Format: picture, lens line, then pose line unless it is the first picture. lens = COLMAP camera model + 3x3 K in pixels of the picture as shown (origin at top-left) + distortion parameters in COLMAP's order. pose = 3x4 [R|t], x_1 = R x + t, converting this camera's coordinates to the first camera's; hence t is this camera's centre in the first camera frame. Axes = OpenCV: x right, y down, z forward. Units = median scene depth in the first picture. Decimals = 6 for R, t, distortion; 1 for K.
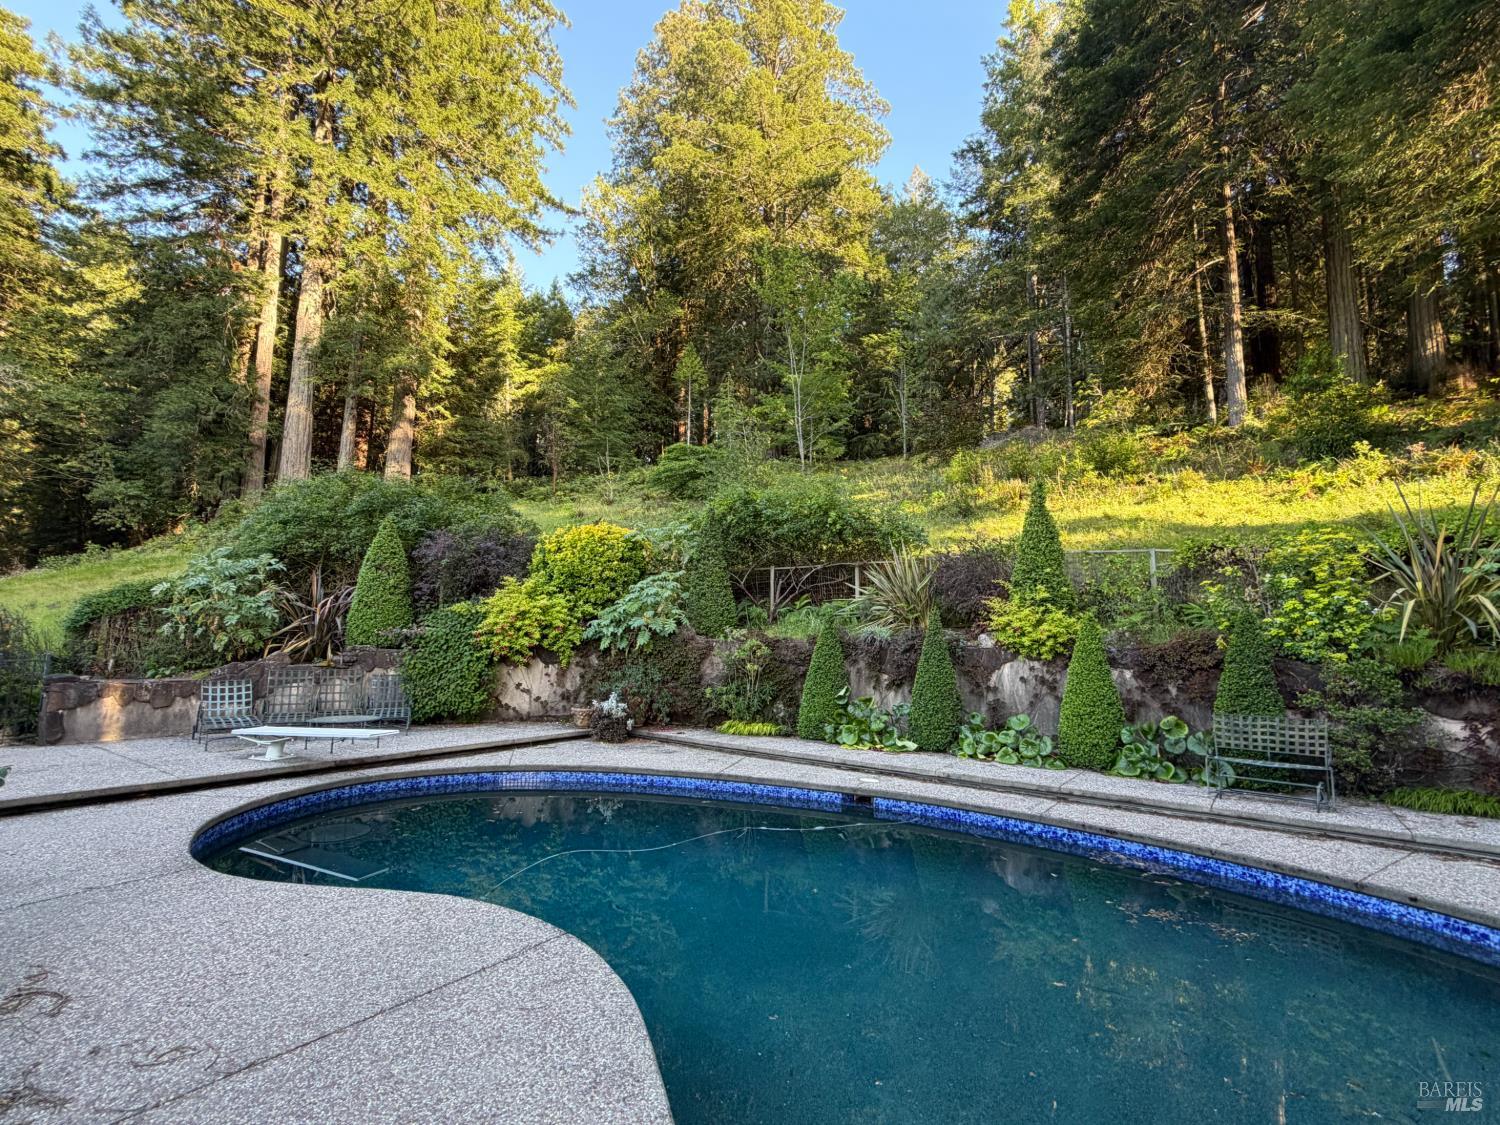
lens RADIAL K [[697.1, 0, 750.0], [0, 697.1, 562.5], [0, 0, 1]] dist [-0.002669, -0.000321]
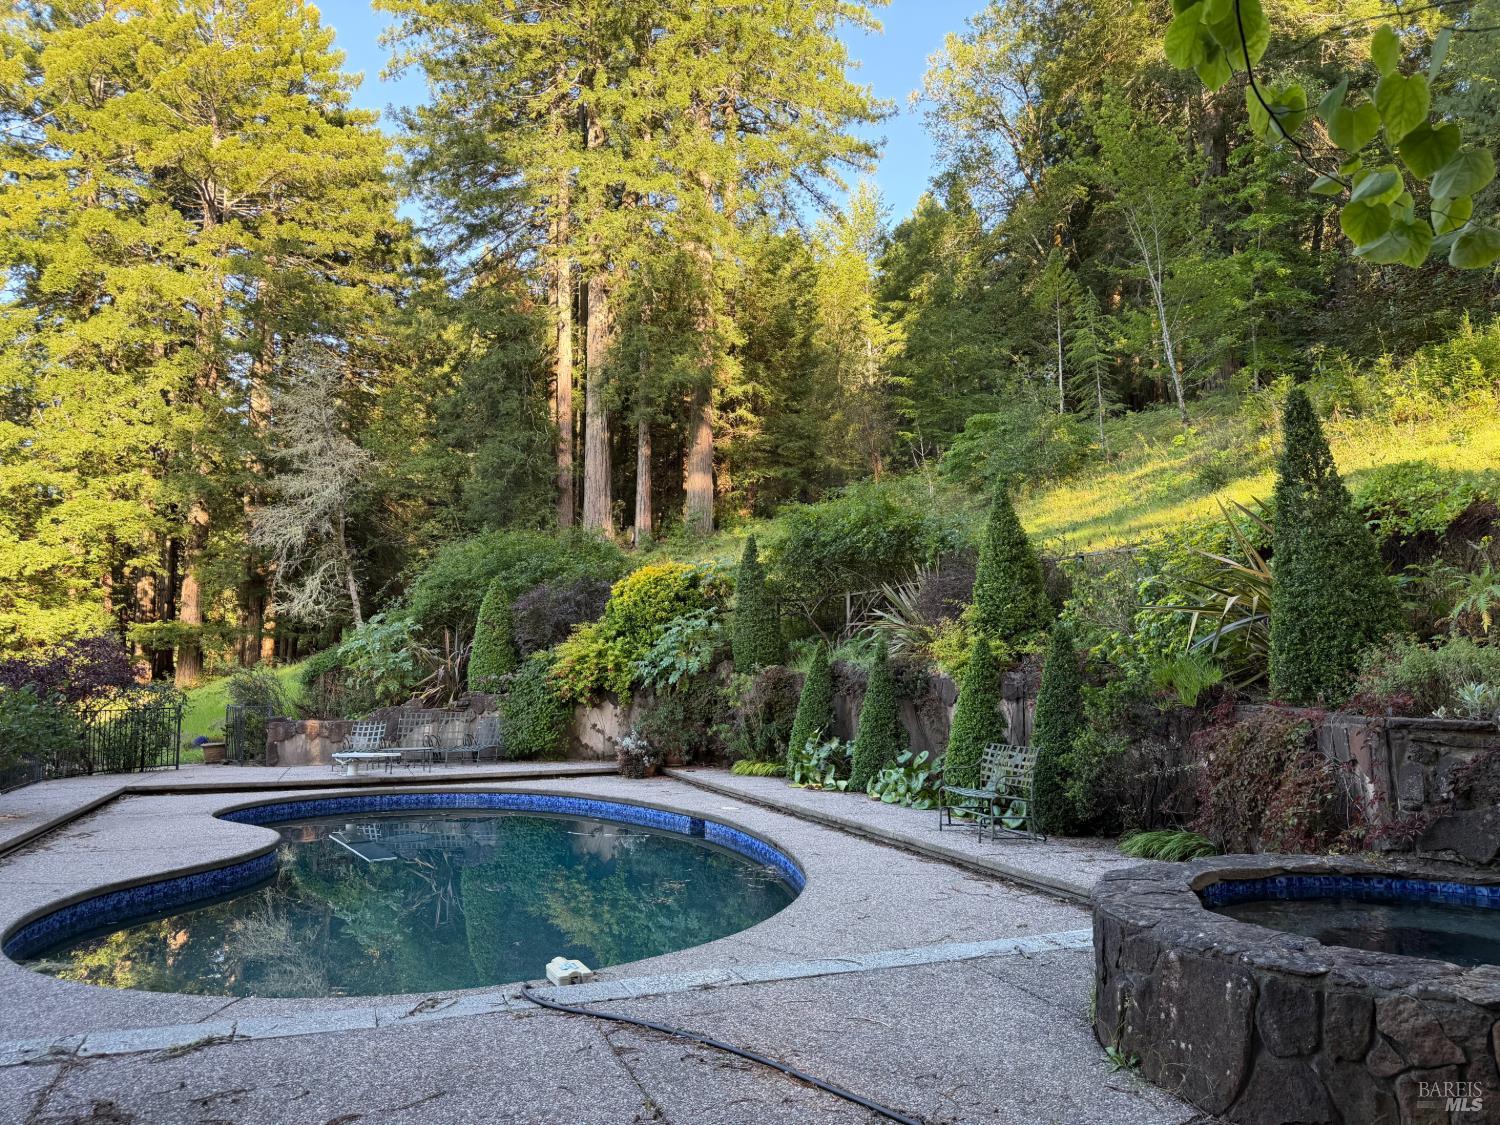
lens RADIAL K [[1052.5, 0, 750.0], [0, 1052.5, 562.5], [0, 0, 1]] dist [0.073413, -0.000572]
pose [[0.835887, -0.085949, -0.542131, 0.755436], [0.083109, 0.996095, -0.029778, -0.002752], [0.542573, -0.020165, 0.839766, -0.208752]]
